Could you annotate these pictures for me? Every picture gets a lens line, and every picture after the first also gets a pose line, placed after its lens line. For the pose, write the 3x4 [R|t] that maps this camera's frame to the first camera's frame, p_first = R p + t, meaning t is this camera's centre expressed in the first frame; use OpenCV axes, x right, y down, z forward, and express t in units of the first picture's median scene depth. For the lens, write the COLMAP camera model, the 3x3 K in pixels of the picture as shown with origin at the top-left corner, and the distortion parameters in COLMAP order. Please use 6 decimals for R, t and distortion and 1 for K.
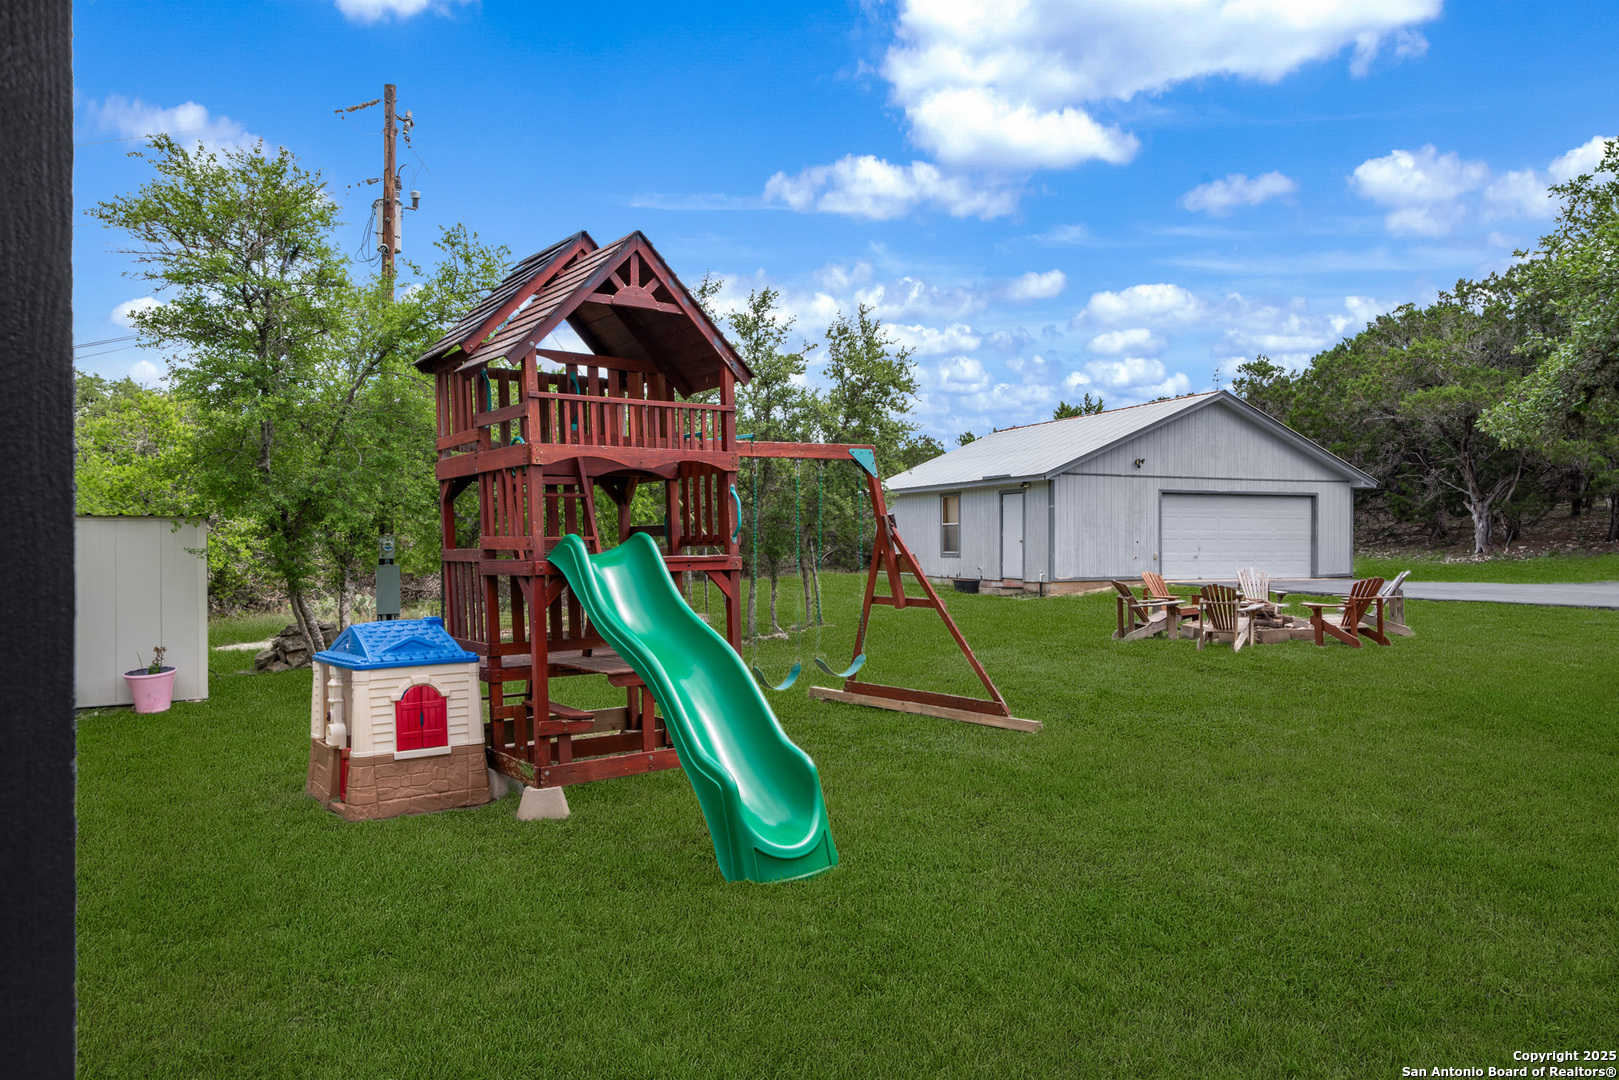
lens RADIAL K [[1099.3, 0, 809.5], [0, 1099.3, 540.0], [0, 0, 1]] dist [0.004401, 0.001691]
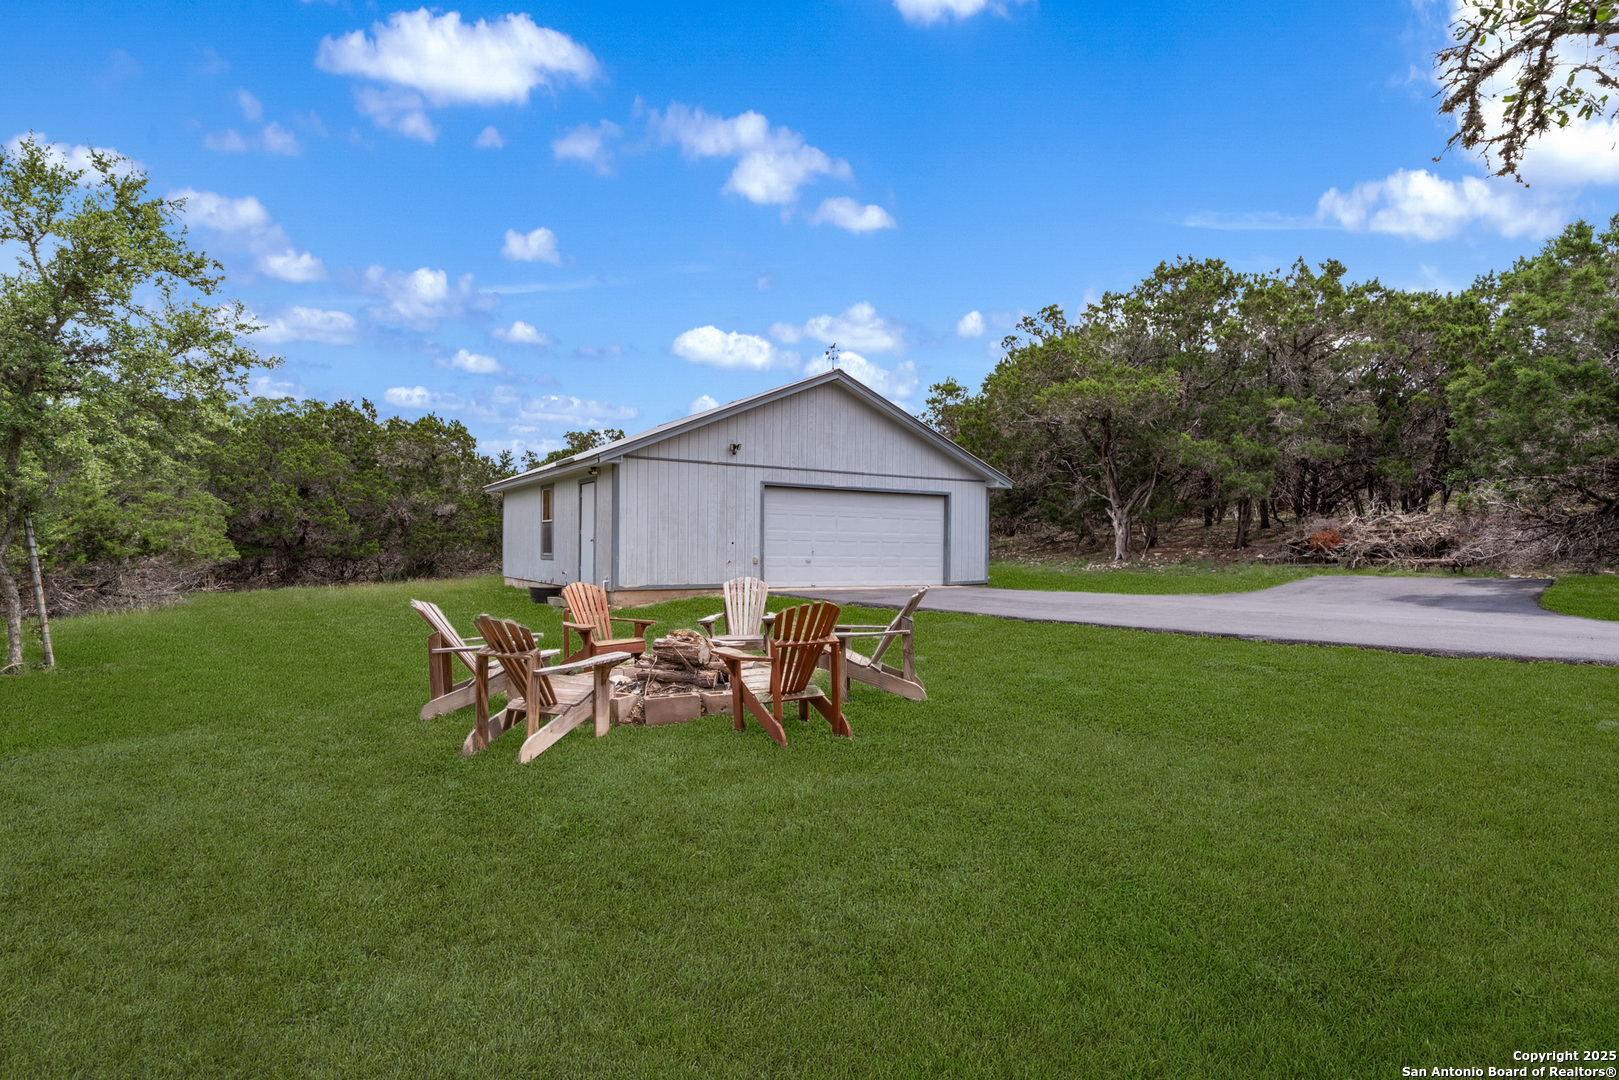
lens RADIAL K [[875.3, 0, 809.5], [0, 875.3, 540.0], [0, 0, 1]] dist [0.001944, -0.000885]
pose [[0.984618, 0.012058, 0.174306, 0.219812], [-0.010728, 0.999906, -0.008568, 0.004283], [-0.174393, 0.006567, 0.984654, 0.304291]]
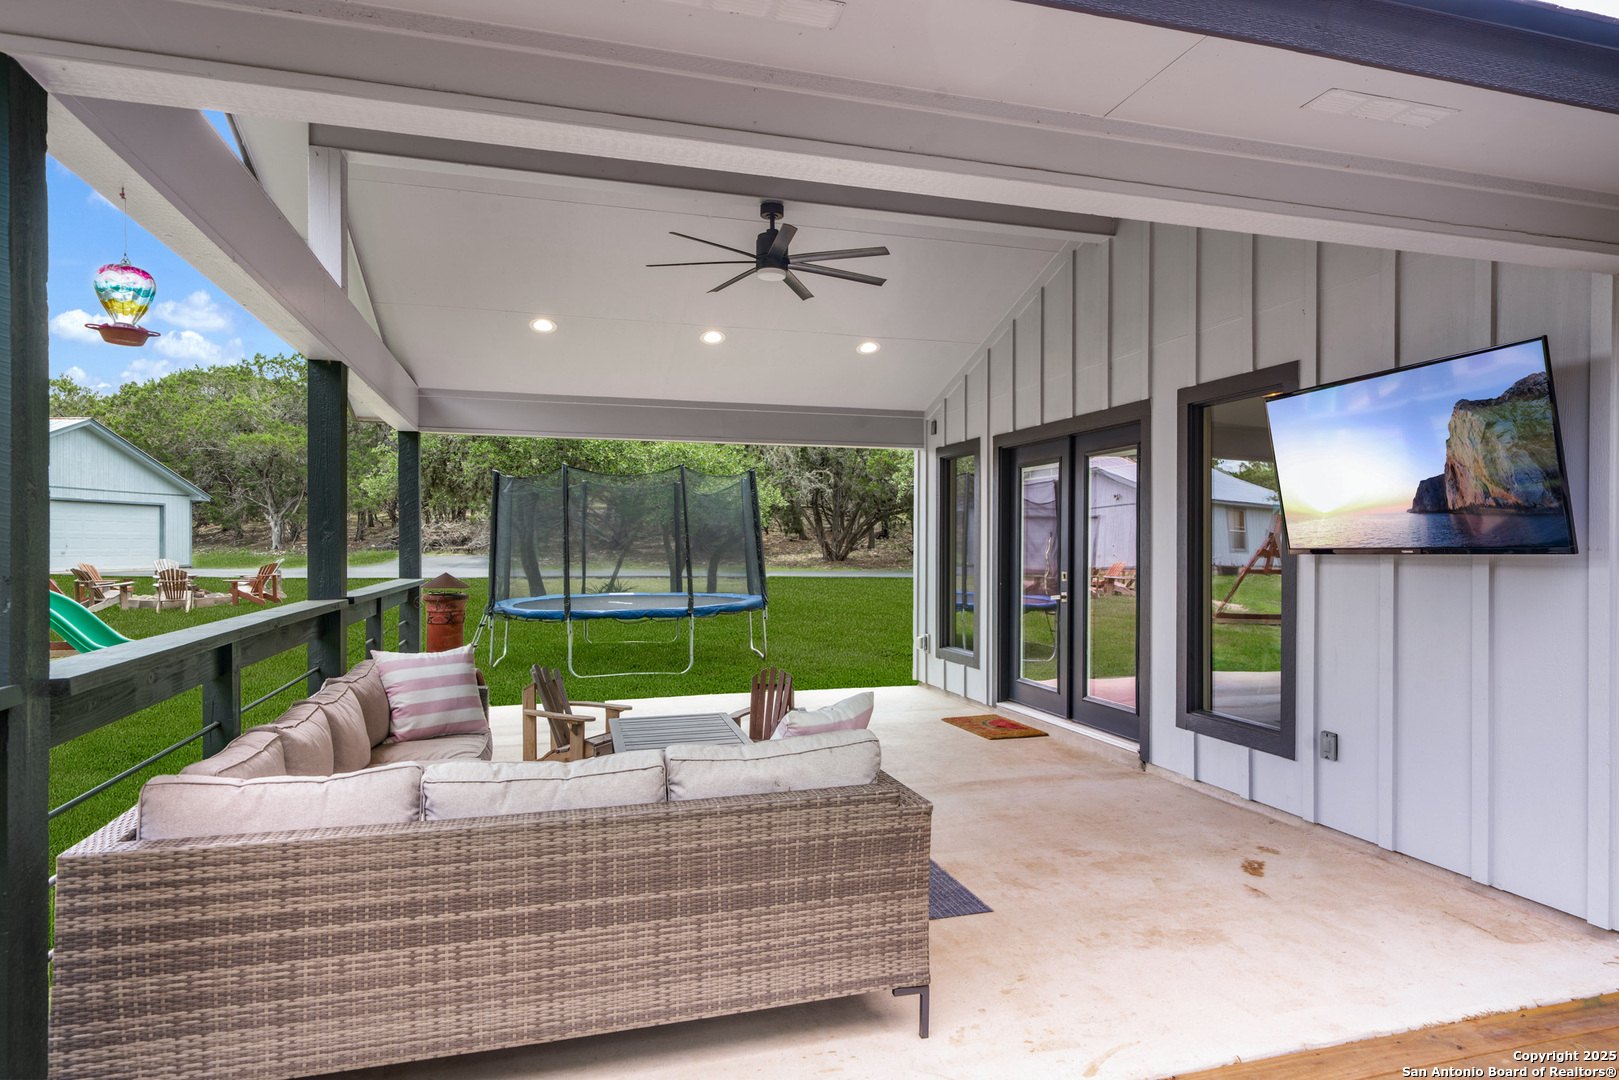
lens RADIAL K [[927.6, 0, 812.0], [0, 927.6, 546.7], [0, 0, 1]] dist [0.005899, -0.000559]
pose [[0.434450, -0.000677, 0.900696, -0.203410], [-0.006569, 0.999971, 0.003920, -0.000733], [-0.900672, -0.007619, 0.434433, -0.179472]]
